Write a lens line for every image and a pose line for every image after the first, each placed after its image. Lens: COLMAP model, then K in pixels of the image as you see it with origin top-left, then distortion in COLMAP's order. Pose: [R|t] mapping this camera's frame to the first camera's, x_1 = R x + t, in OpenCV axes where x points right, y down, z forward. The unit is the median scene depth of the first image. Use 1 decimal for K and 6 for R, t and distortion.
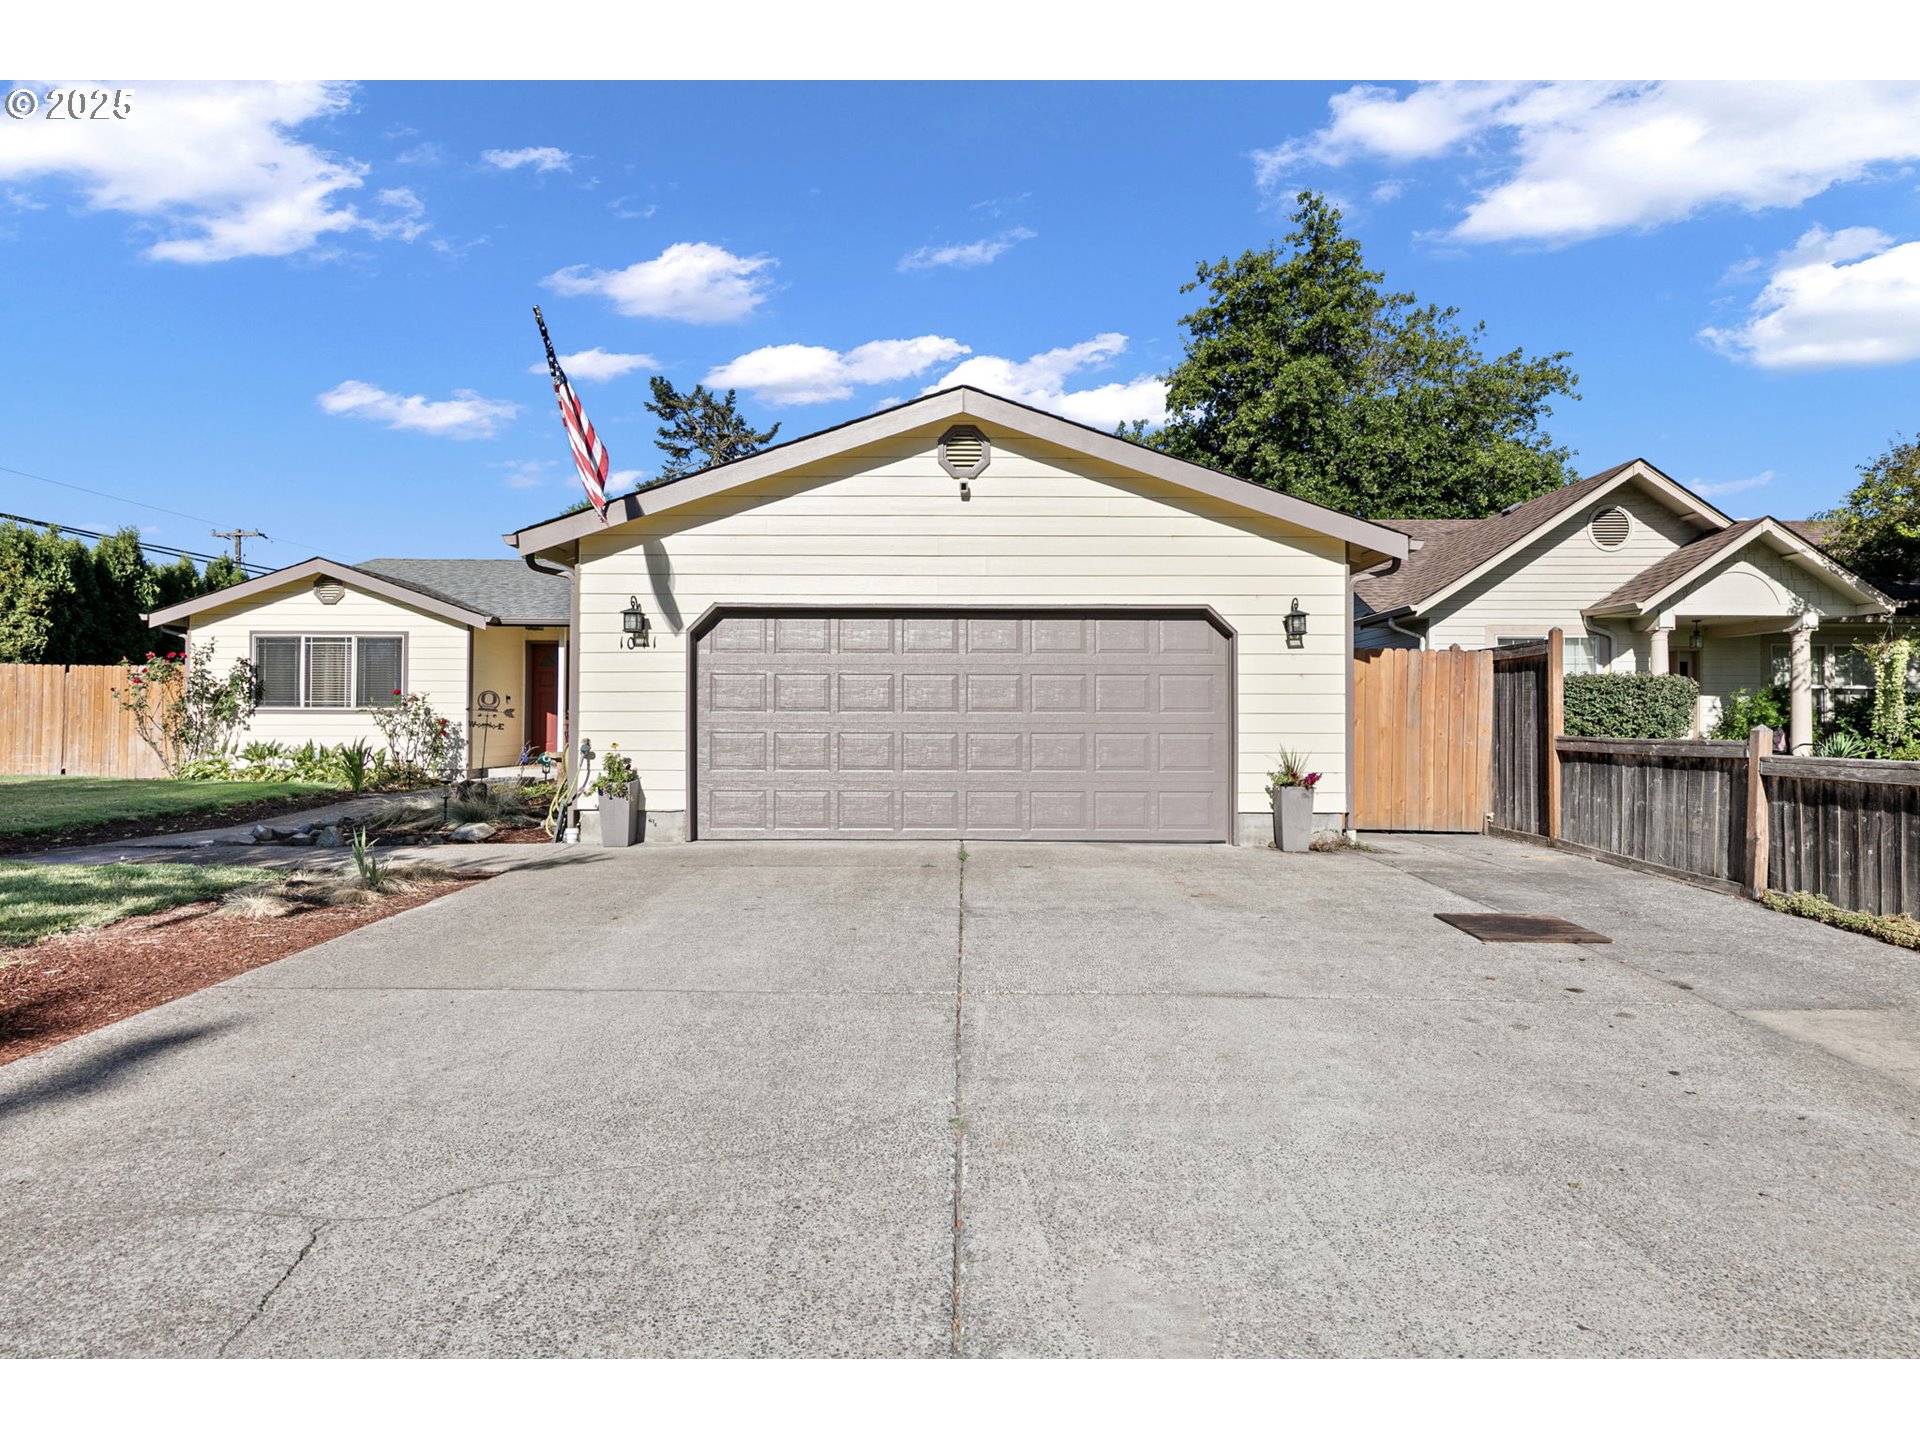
lens RADIAL K [[938.8, 0, 962.7], [0, 938.8, 700.7], [0, 0, 1]] dist [0.003115, 0.000968]
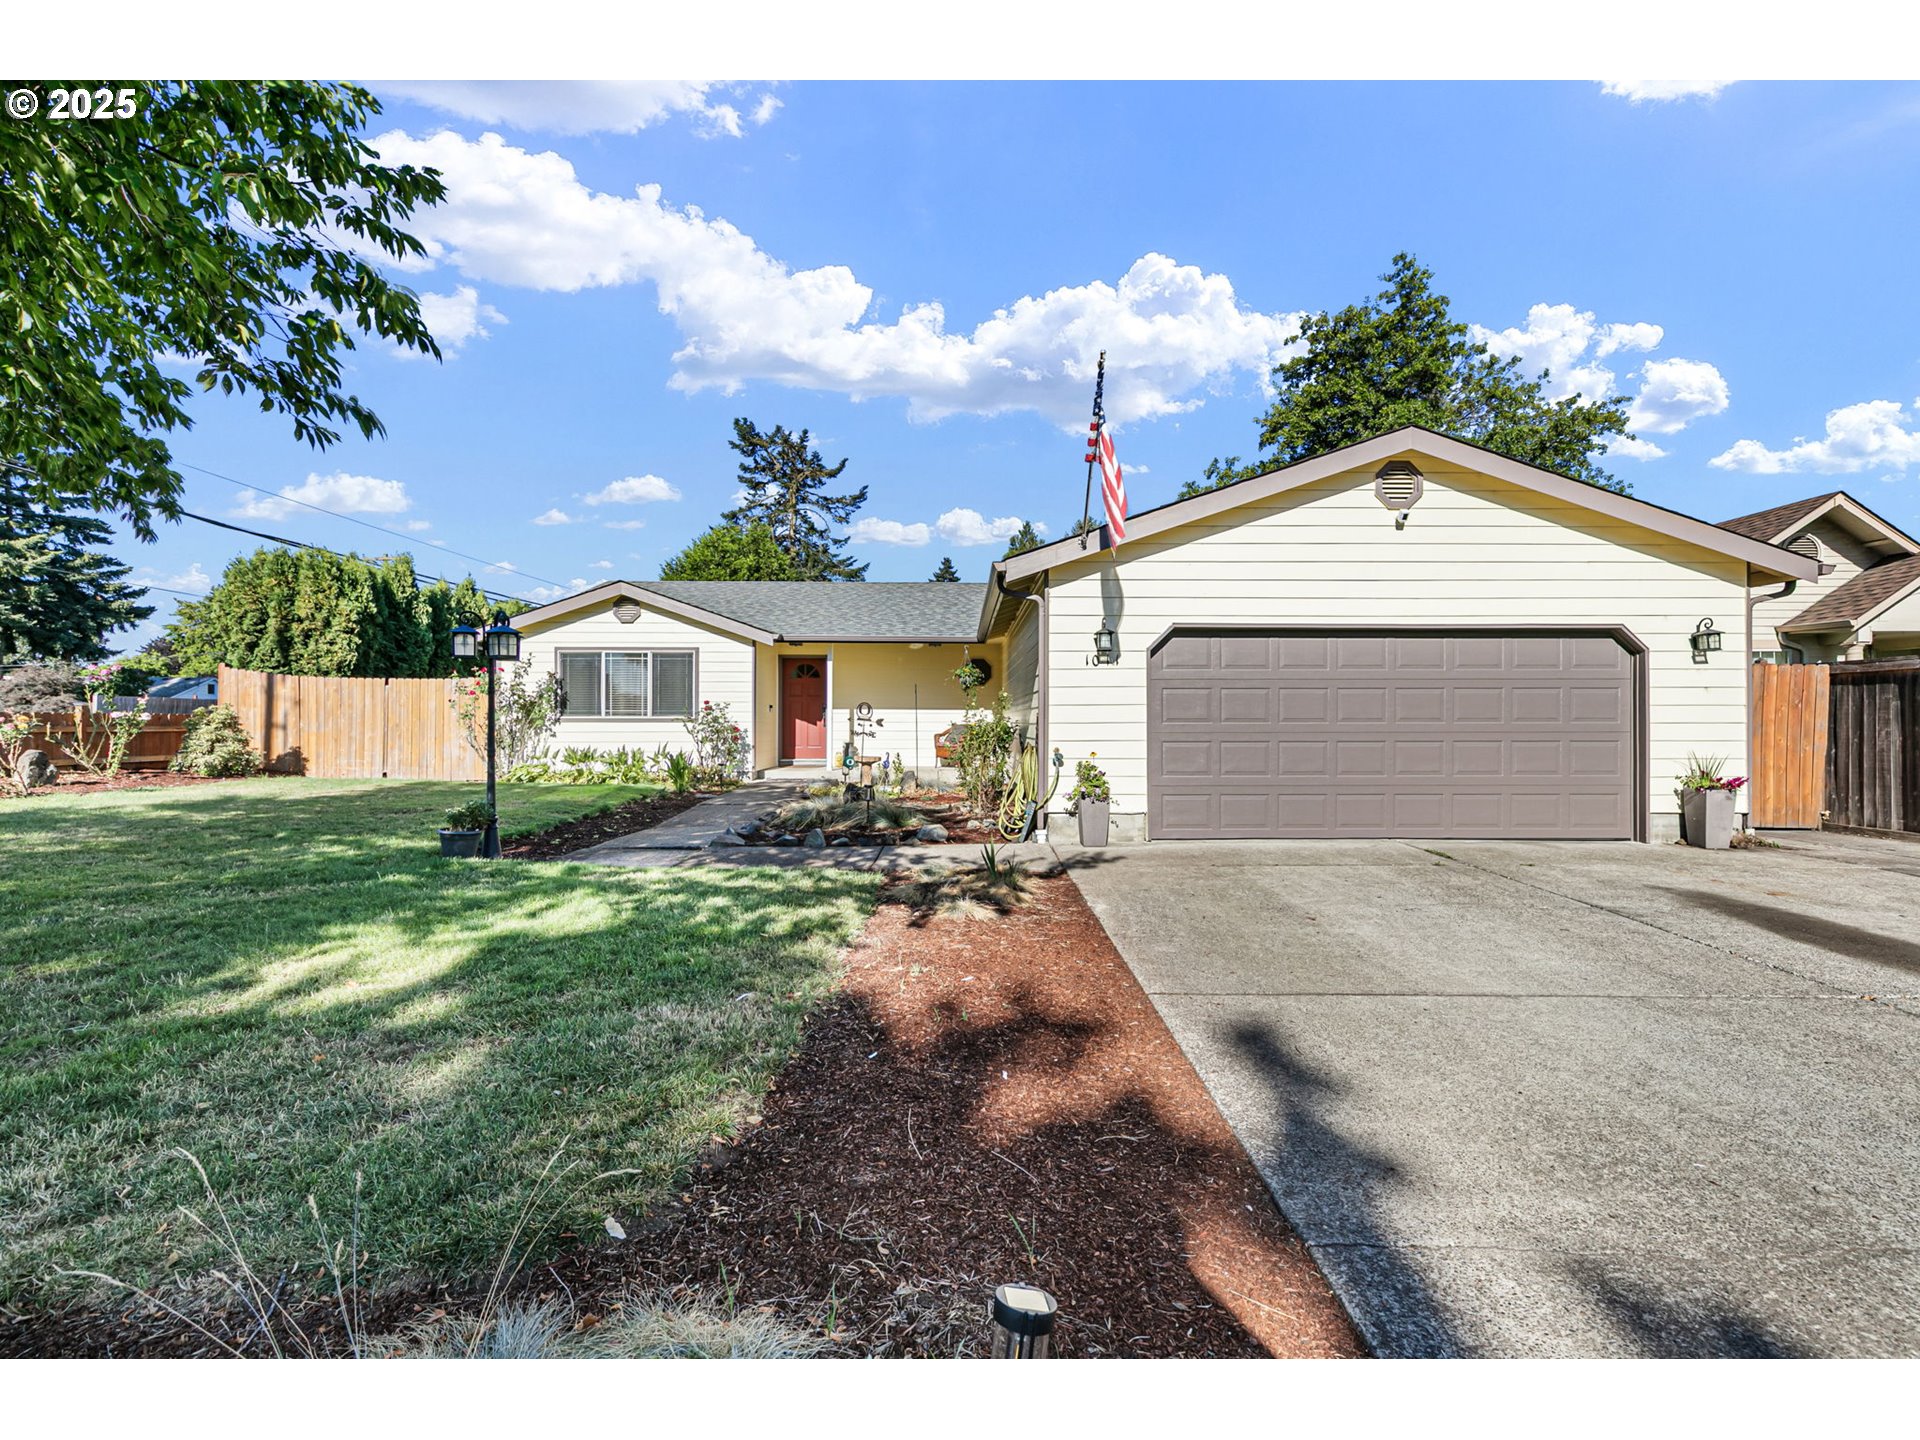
lens RADIAL K [[823.1, 0, 964.4], [0, 823.1, 710.8], [0, 0, 1]] dist [0.004309, -0.000085]
pose [[0.999902, -0.002900, 0.013706, -0.290537], [0.002782, 0.999959, 0.008595, -0.006275], [-0.013731, -0.008557, 0.999869, 0.023459]]
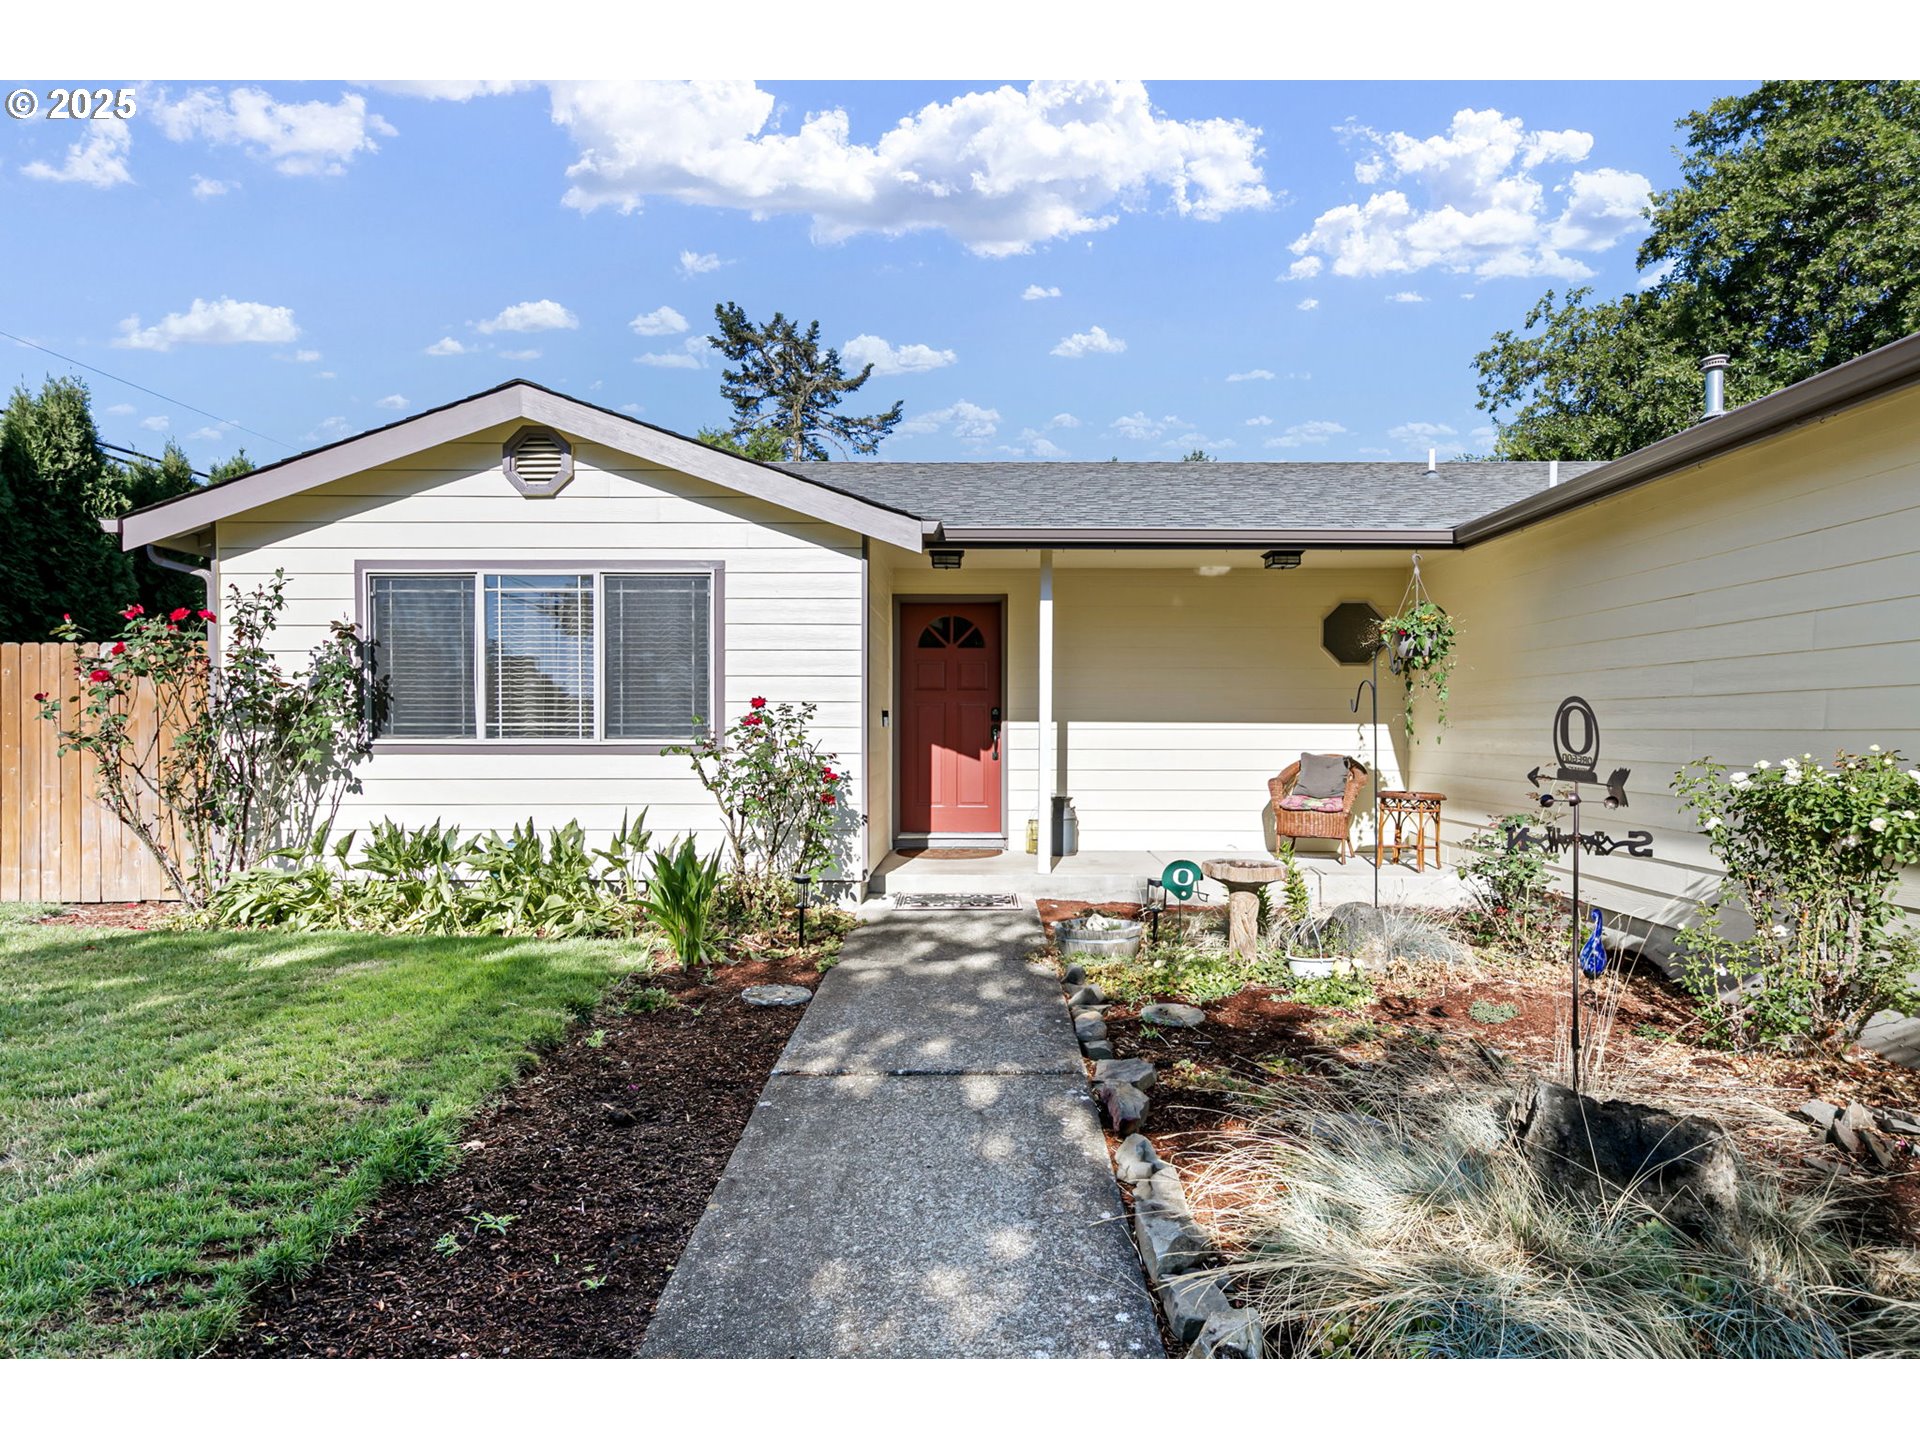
lens RADIAL K [[1012.8, 0, 962.6], [0, 1012.8, 742.4], [0, 0, 1]] dist [0.005974, 0.001146]
pose [[0.999964, -0.002158, -0.008182, -0.478657], [0.002425, 0.999461, 0.032753, -0.005823], [0.008106, -0.032771, 0.999430, 0.538395]]
